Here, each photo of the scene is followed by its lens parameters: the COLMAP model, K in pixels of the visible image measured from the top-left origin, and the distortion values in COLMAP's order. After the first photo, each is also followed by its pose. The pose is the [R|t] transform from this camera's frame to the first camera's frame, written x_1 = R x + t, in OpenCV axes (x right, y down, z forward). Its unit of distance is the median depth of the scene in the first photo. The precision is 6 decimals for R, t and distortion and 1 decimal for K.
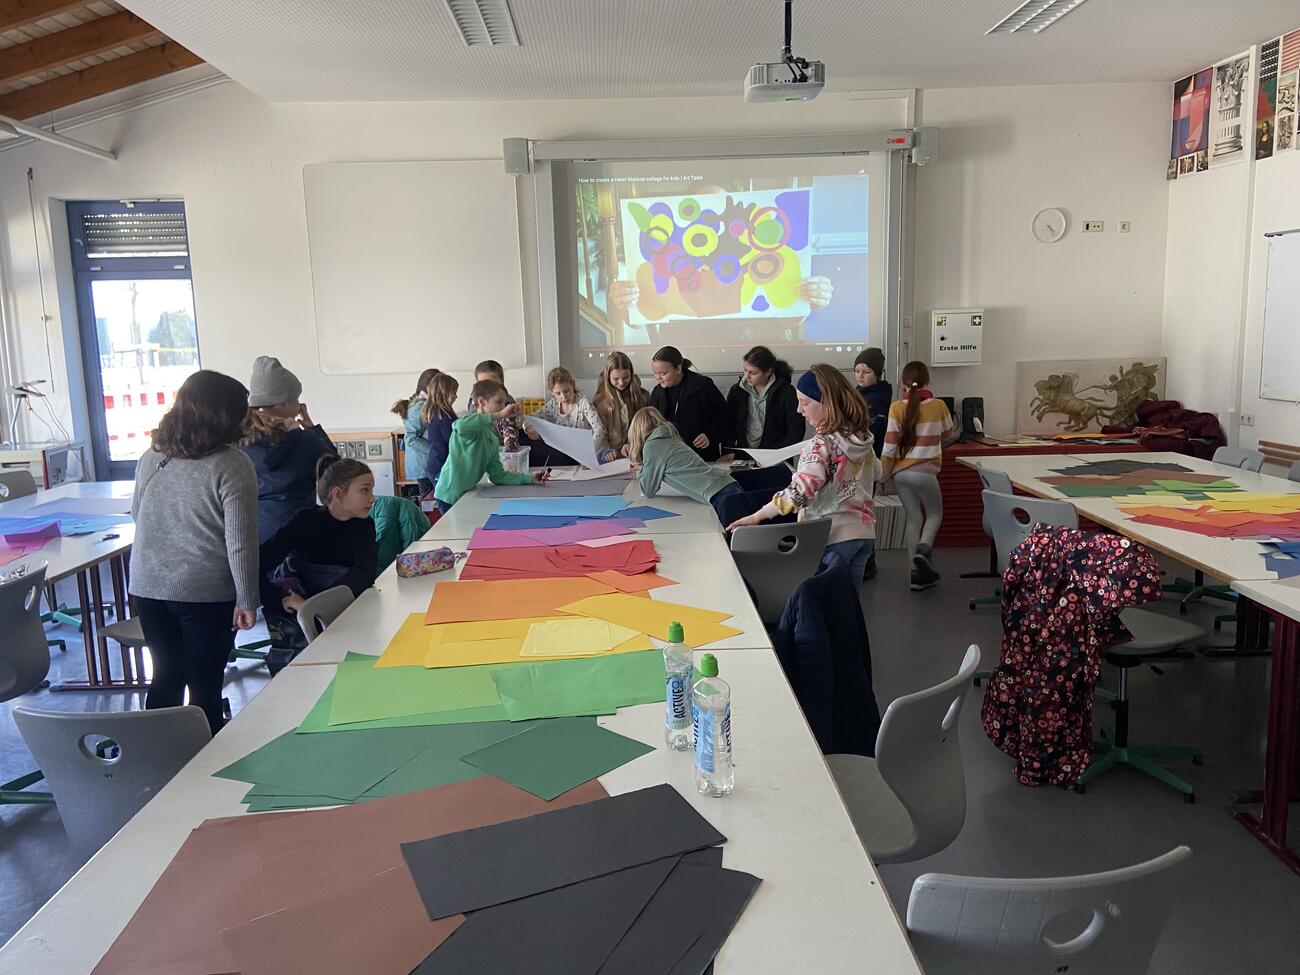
lens RADIAL K [[971.4, 0, 636.0], [0, 971.4, 472.6], [0, 0, 1]] dist [0.109214, -0.125531]
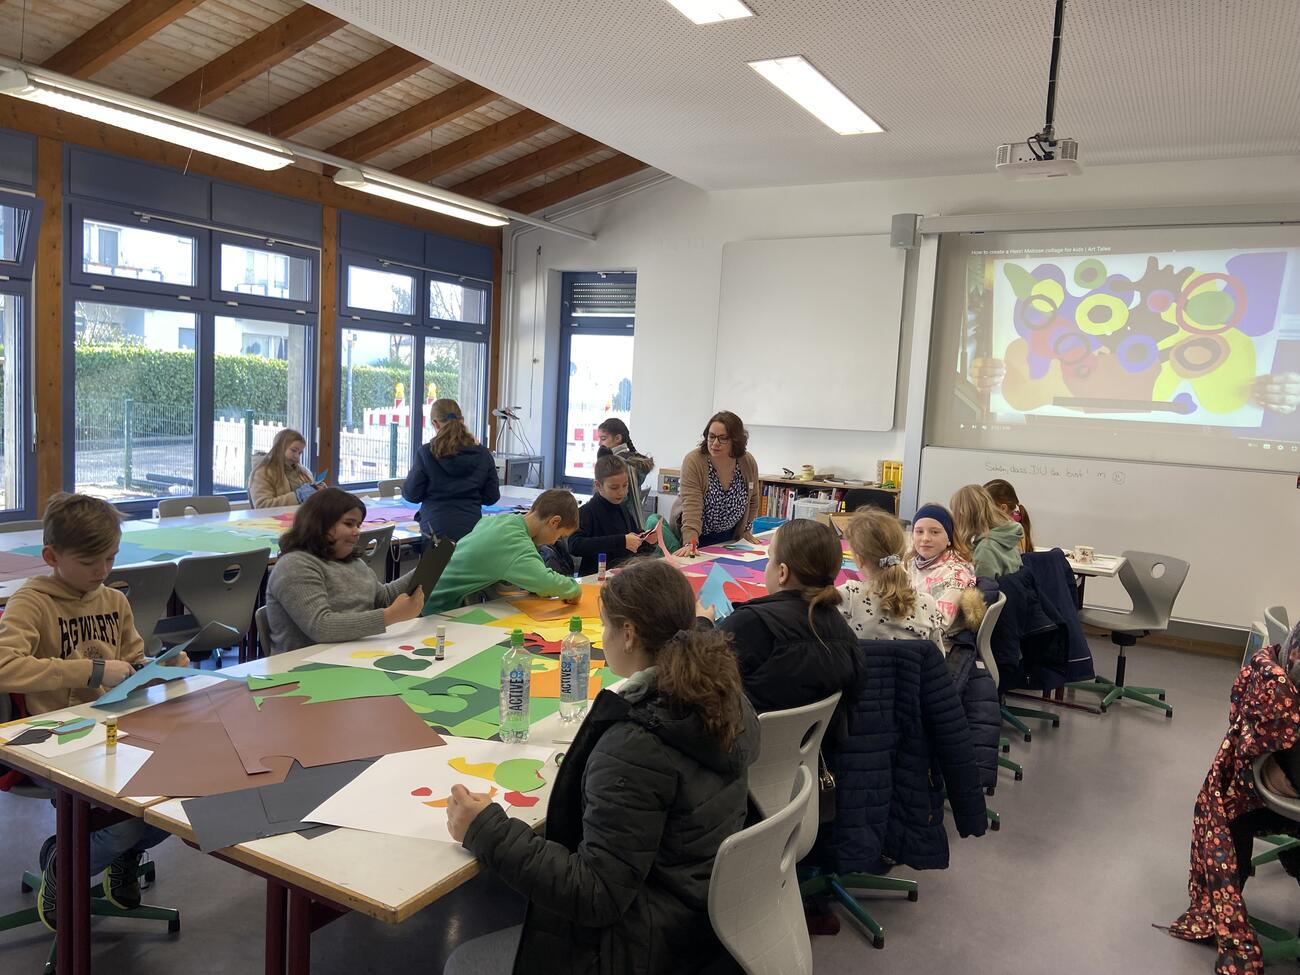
lens RADIAL K [[971.4, 0, 645.7], [0, 971.4, 467.9], [0, 0, 1]] dist [0.109214, -0.125531]
pose [[0.854318, 0.114956, -0.506879, 0.191718], [-0.149999, 0.988270, -0.028684, -0.002323], [0.497635, 0.100537, 0.861540, -0.009560]]
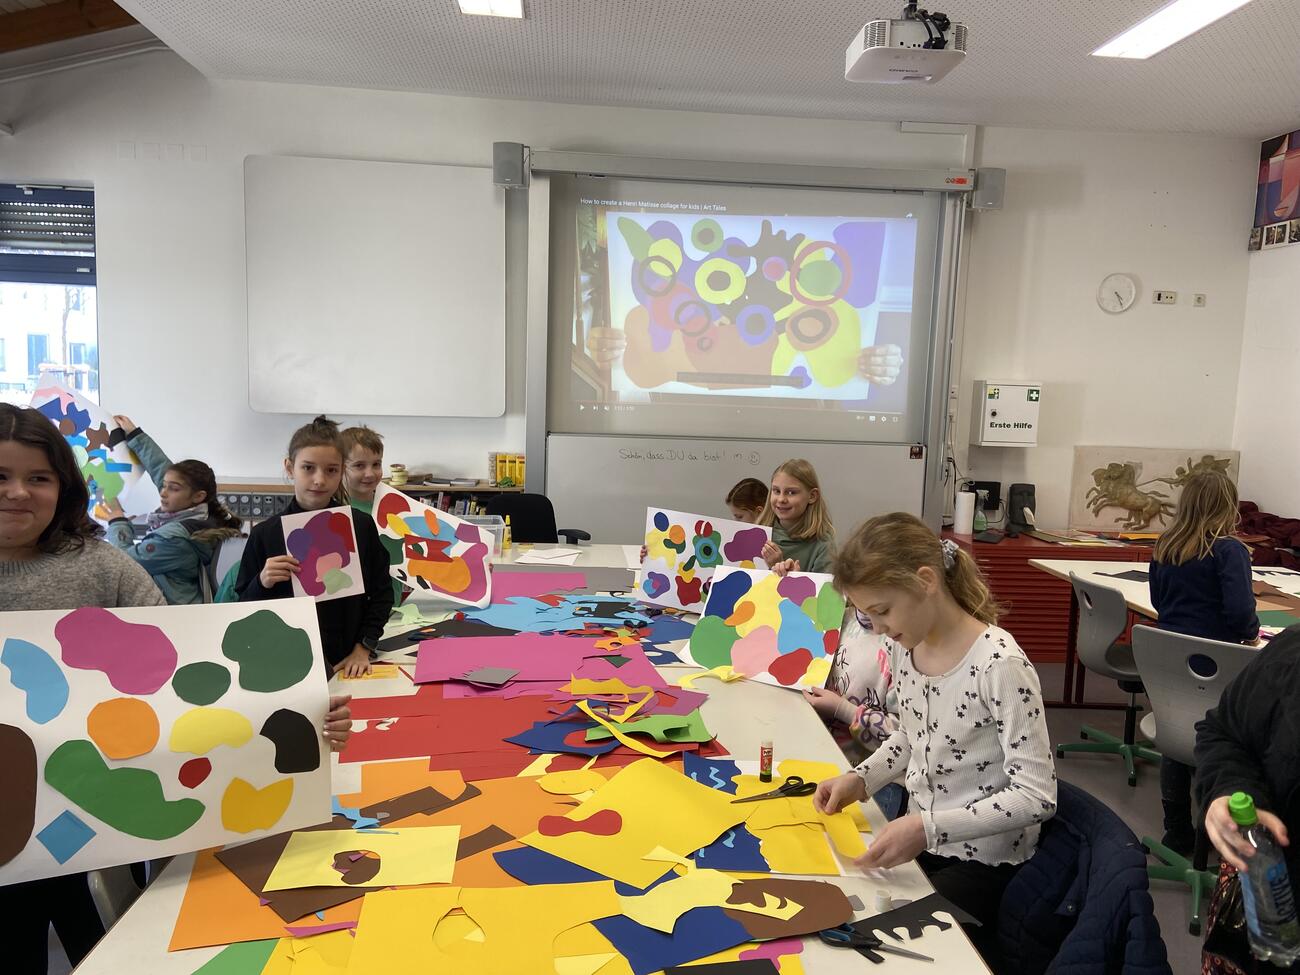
lens RADIAL K [[971.4, 0, 653.4], [0, 971.4, 492.9], [0, 0, 1]] dist [0.109214, -0.125531]
pose [[0.996551, 0.055936, 0.061300, -0.033520], [-0.053745, 0.997875, -0.036836, -0.019769], [-0.063230, 0.033415, 0.997439, 0.163258]]
